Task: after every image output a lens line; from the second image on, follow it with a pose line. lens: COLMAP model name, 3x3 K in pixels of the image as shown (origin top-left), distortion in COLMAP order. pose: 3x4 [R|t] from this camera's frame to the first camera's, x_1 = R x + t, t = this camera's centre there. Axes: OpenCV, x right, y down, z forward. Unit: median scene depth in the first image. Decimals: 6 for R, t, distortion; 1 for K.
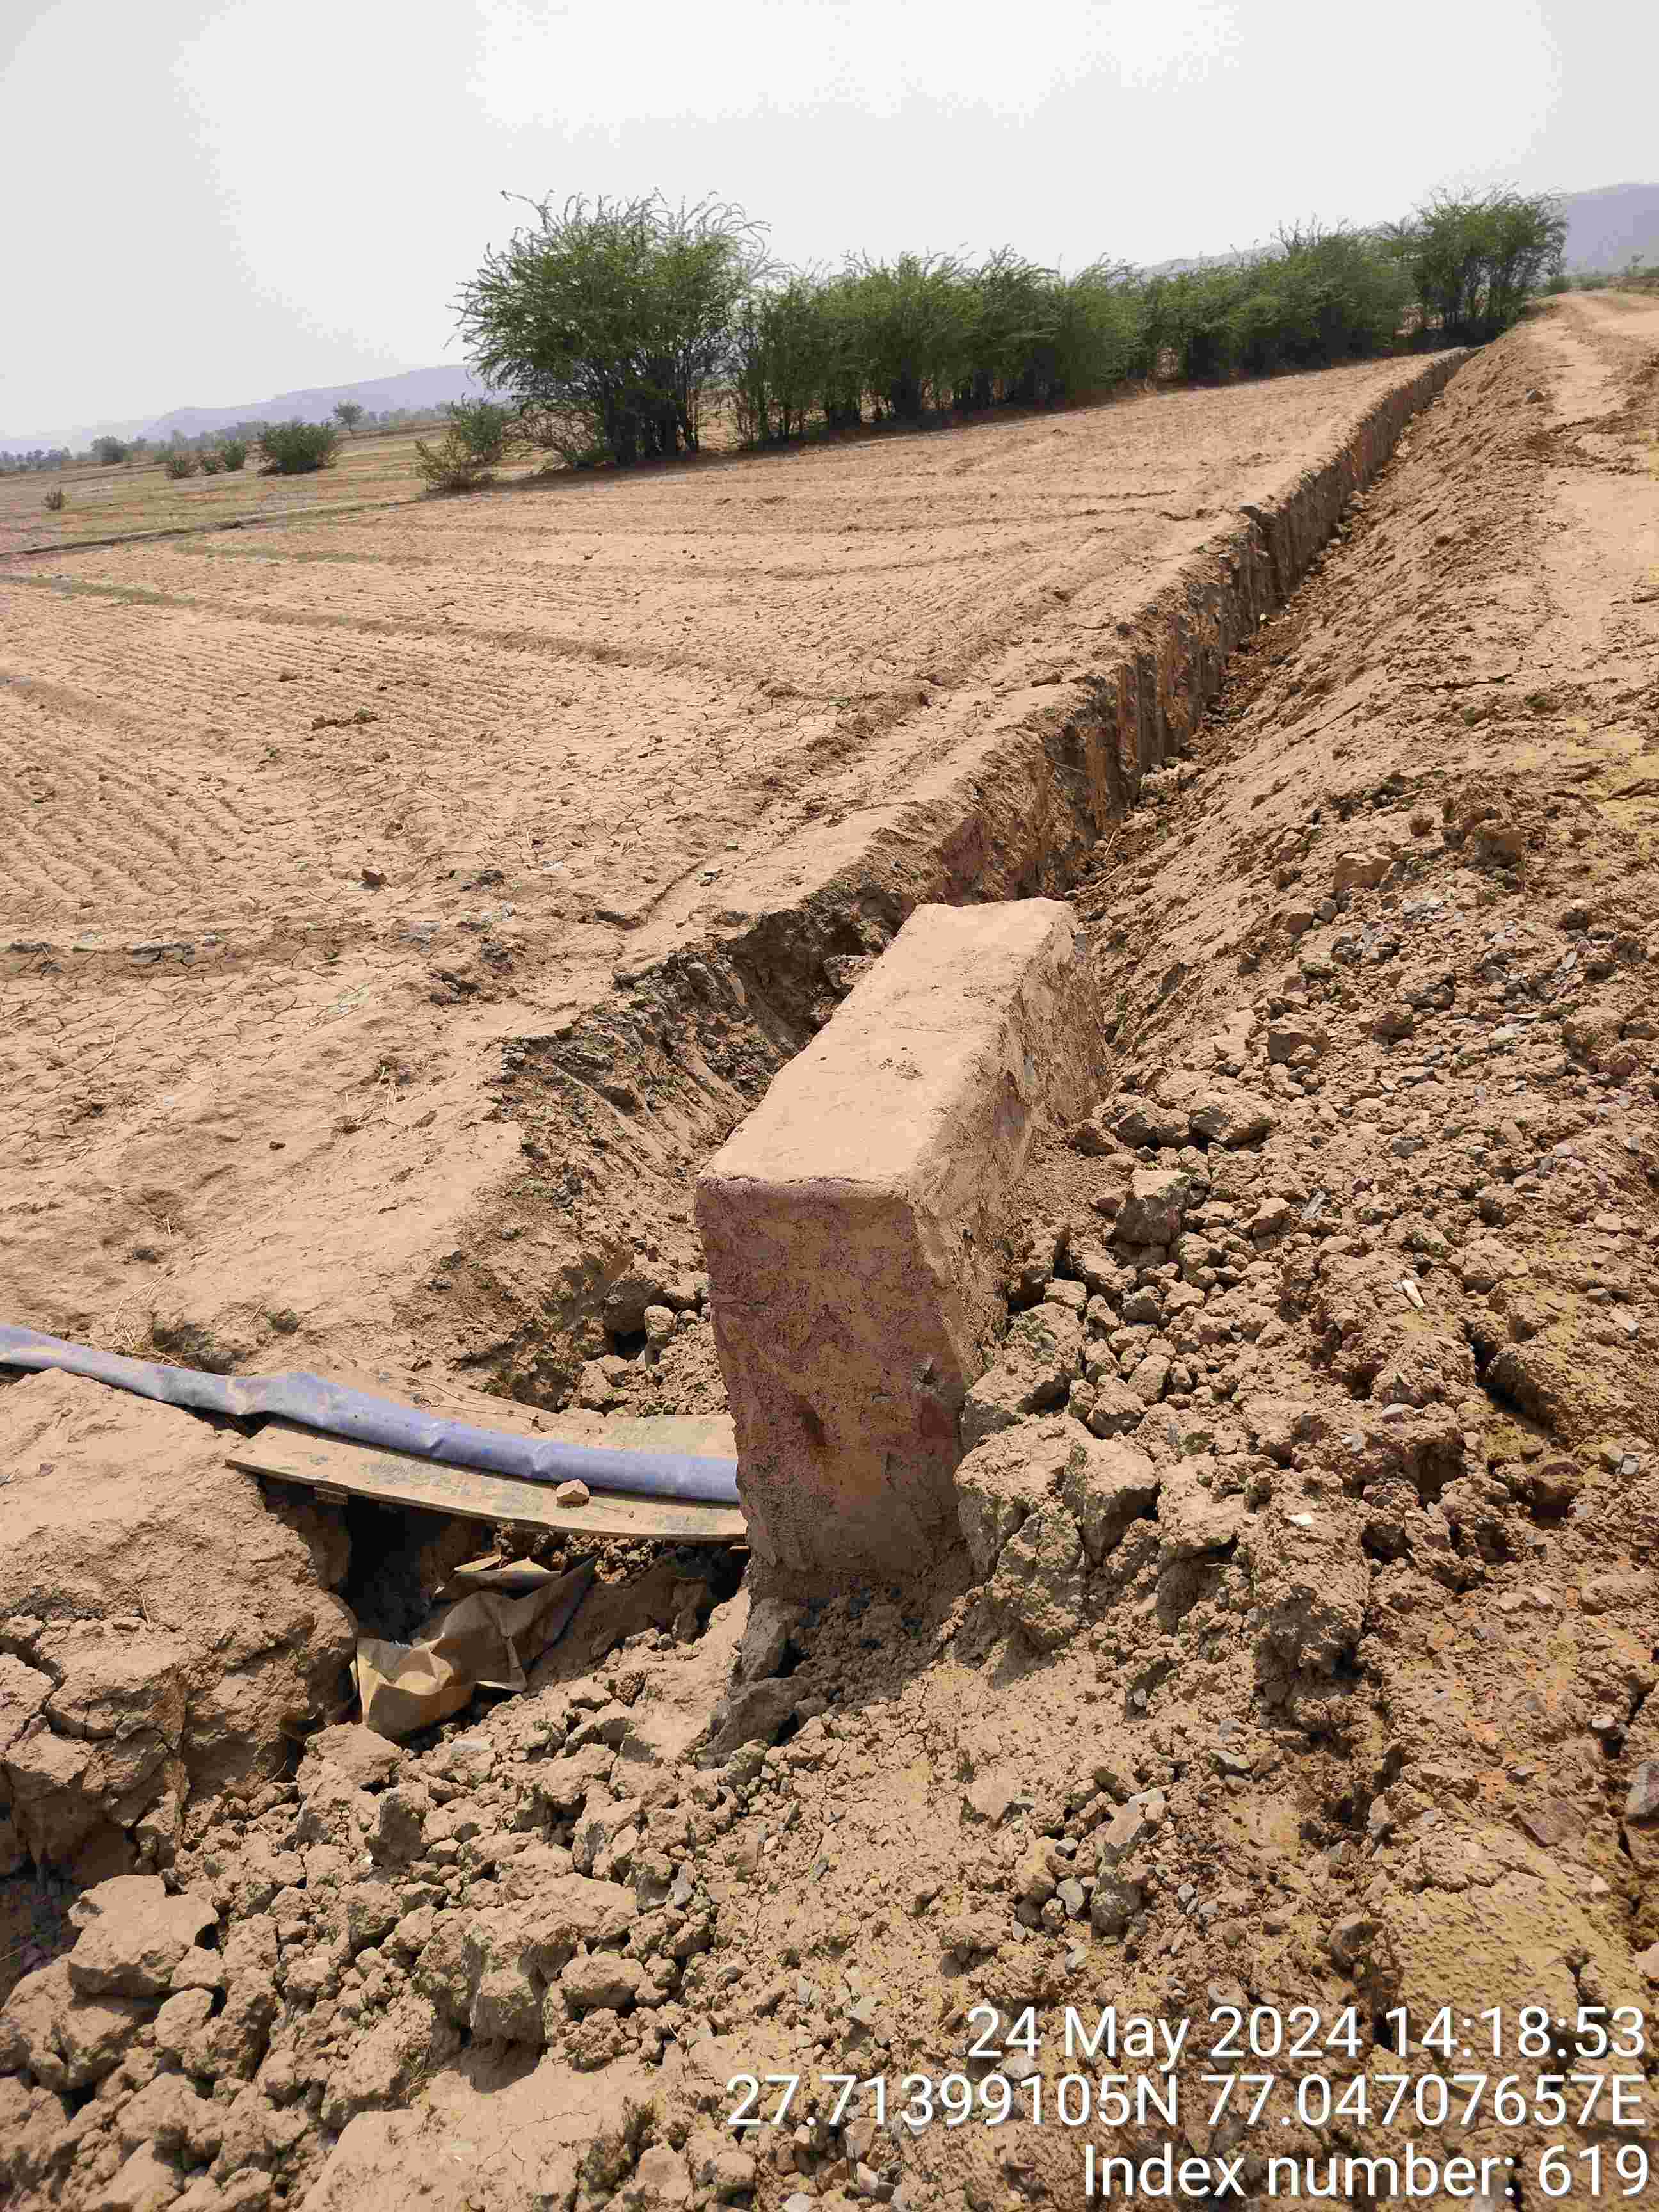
lens RADIAL K [[1543.5, 0, 829.5], [0, 1543.5, 1106.0], [0, 0, 1]] dist [0.006453, -0.003306]
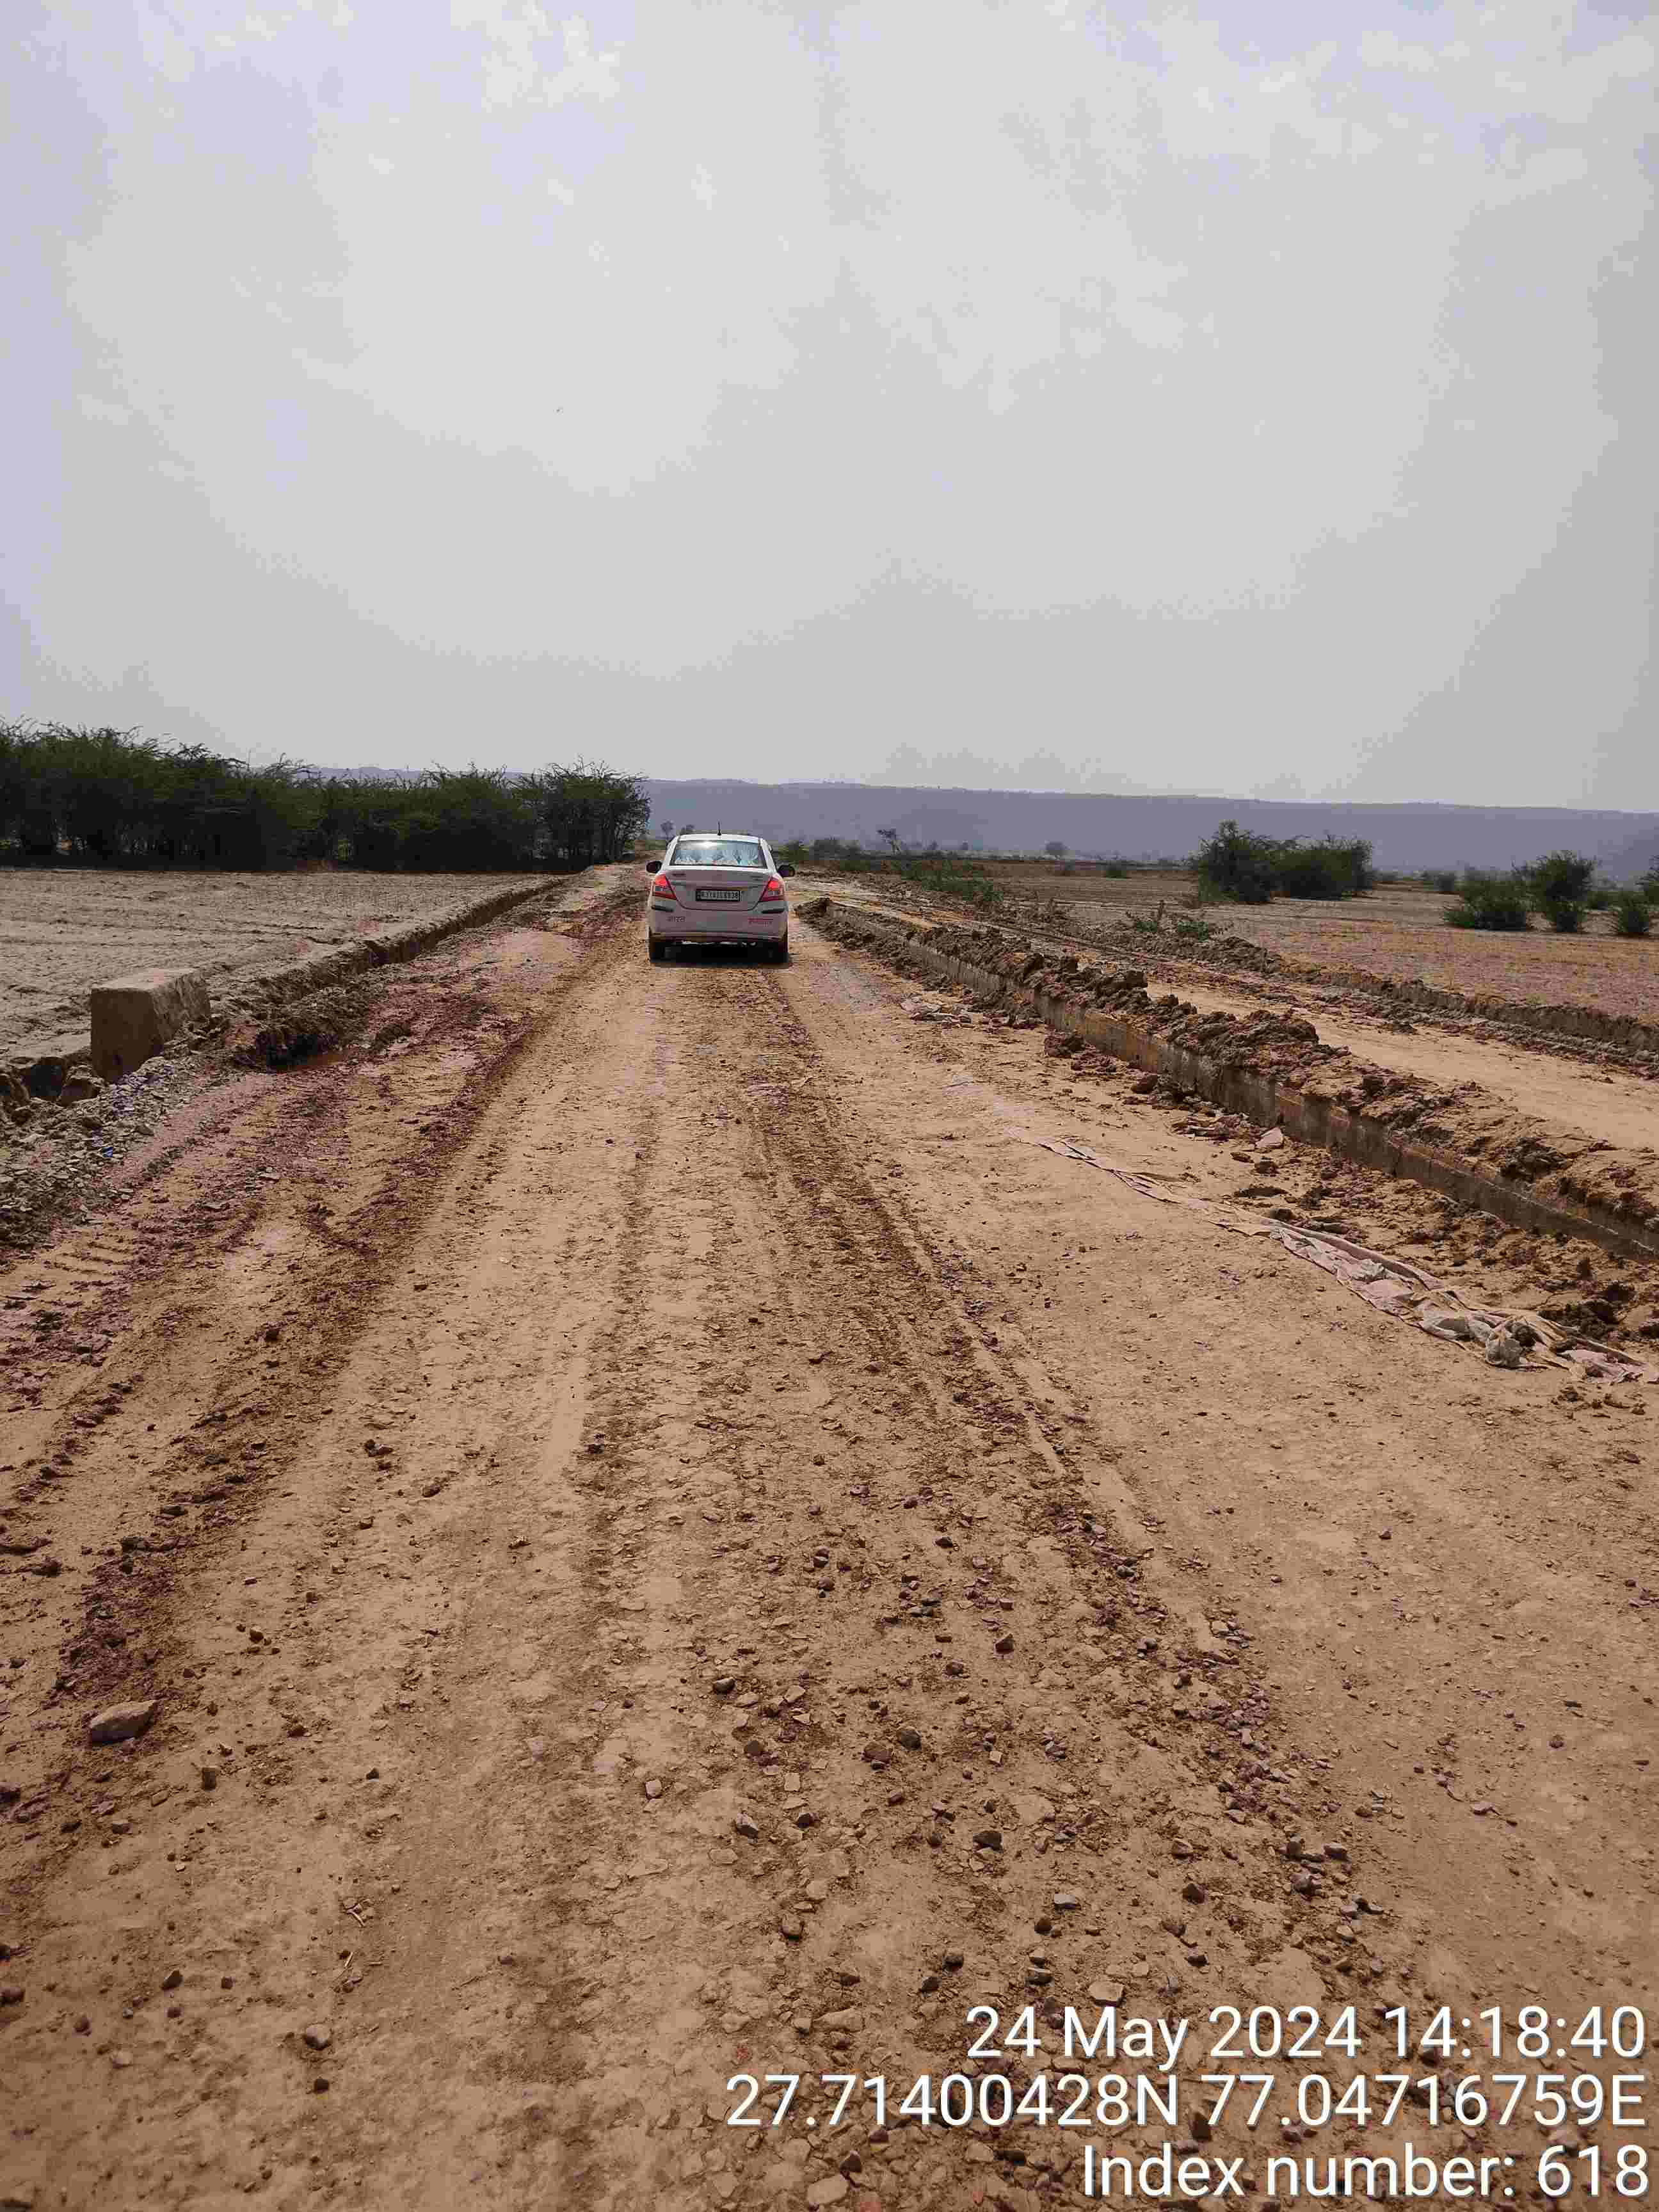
lens RADIAL K [[1543.5, 0, 829.5], [0, 1543.5, 1106.0], [0, 0, 1]] dist [0.006453, -0.003306]
pose [[0.873753, 0.072448, 0.480944, -0.015377], [0.069866, 0.959892, -0.271525, 0.074966], [-0.481326, 0.270848, 0.833647, -0.151821]]
